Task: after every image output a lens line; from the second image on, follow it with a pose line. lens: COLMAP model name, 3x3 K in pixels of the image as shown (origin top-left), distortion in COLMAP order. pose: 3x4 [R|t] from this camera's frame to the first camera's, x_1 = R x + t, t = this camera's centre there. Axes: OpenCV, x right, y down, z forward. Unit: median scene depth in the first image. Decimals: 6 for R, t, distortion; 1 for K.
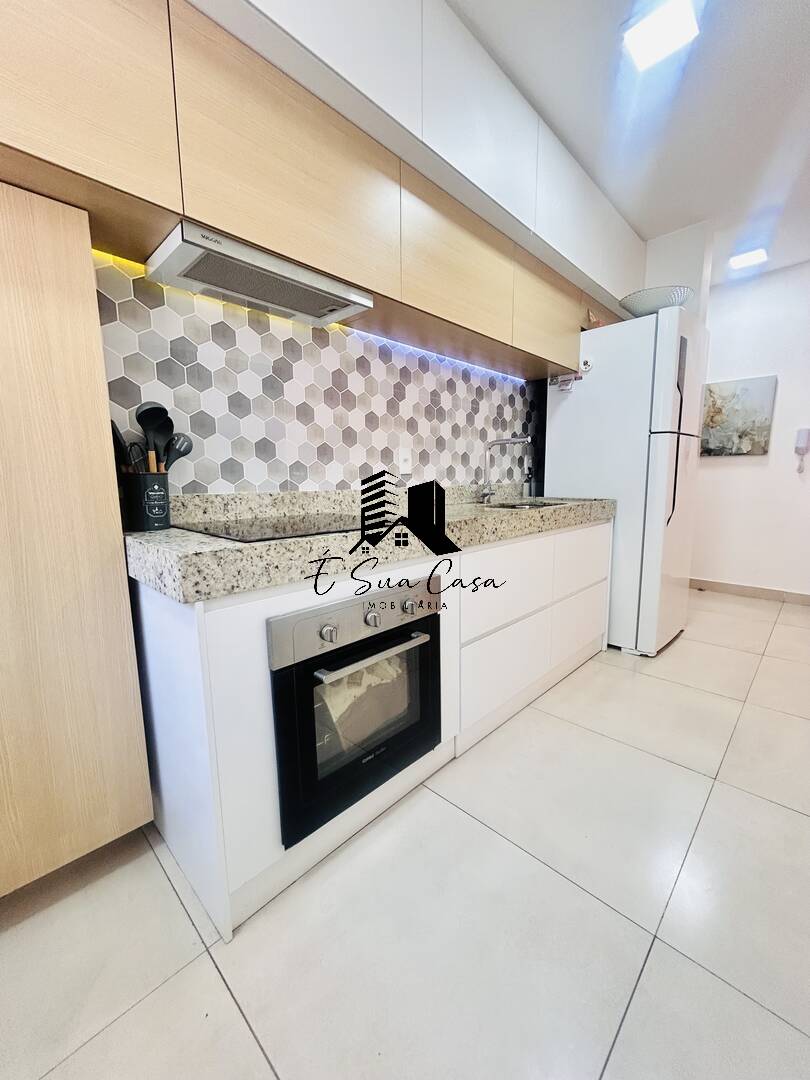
lens RADIAL K [[438.3, 0, 405.0], [0, 438.3, 540.0], [0, 0, 1]] dist [0.002021, 0.000454]
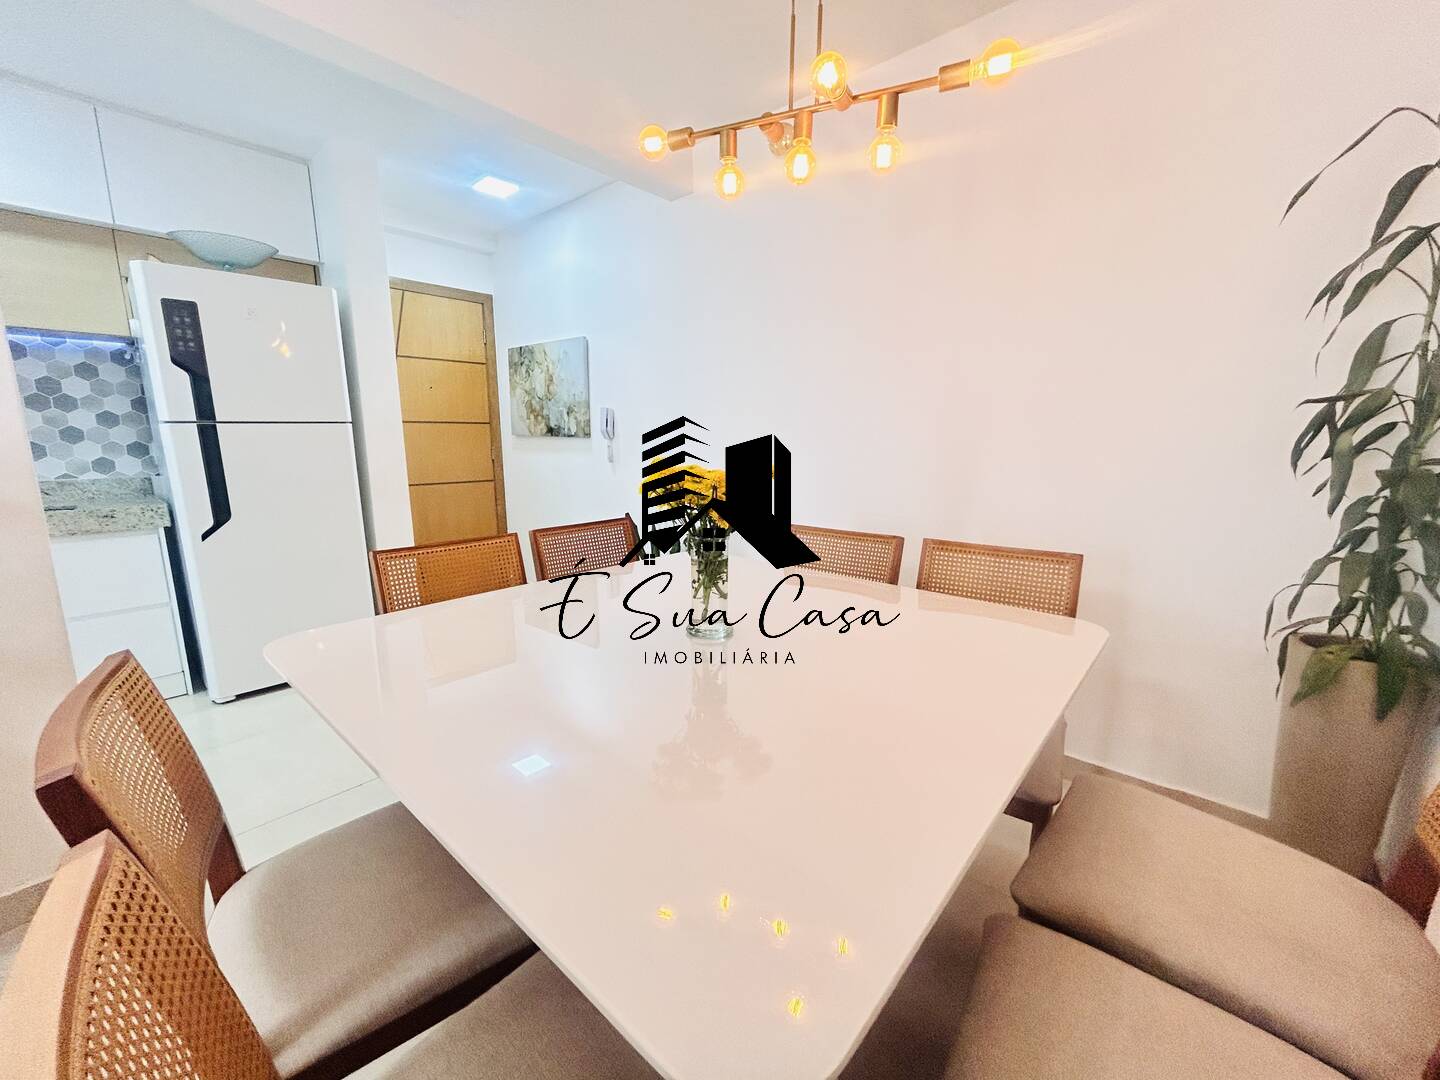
lens RADIAL K [[581.3, 0, 720.0], [0, 581.3, 540.0], [0, 0, 1]] dist [-0.002064, 0.003496]
pose [[0.999002, 0.004348, 0.044461, 1.901687], [-0.006223, 0.999093, 0.042115, -0.108014], [-0.044238, -0.042349, 0.998123, -0.098542]]
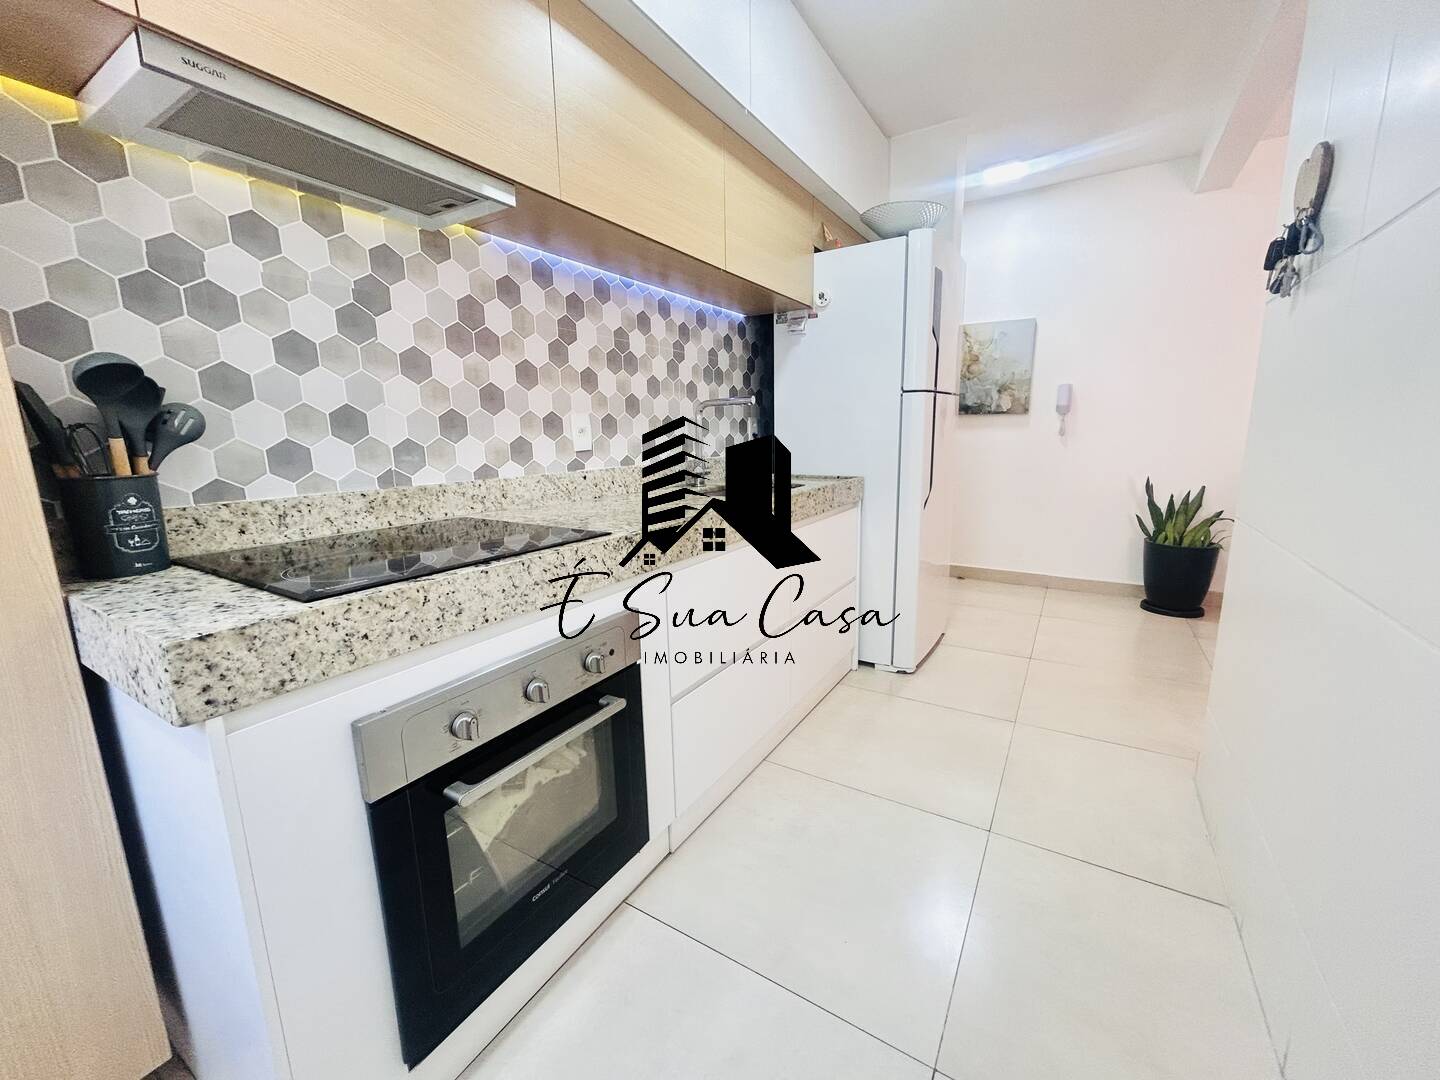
lens RADIAL K [[584.4, 0, 719.2], [0, 584.4, 538.9], [0, 0, 1]] dist [0.002021, 0.000454]
pose [[0.976701, -0.046226, 0.209569, 0.013688], [0.038026, 0.998351, 0.042993, -0.049916], [-0.211210, -0.034022, 0.976848, 0.057026]]
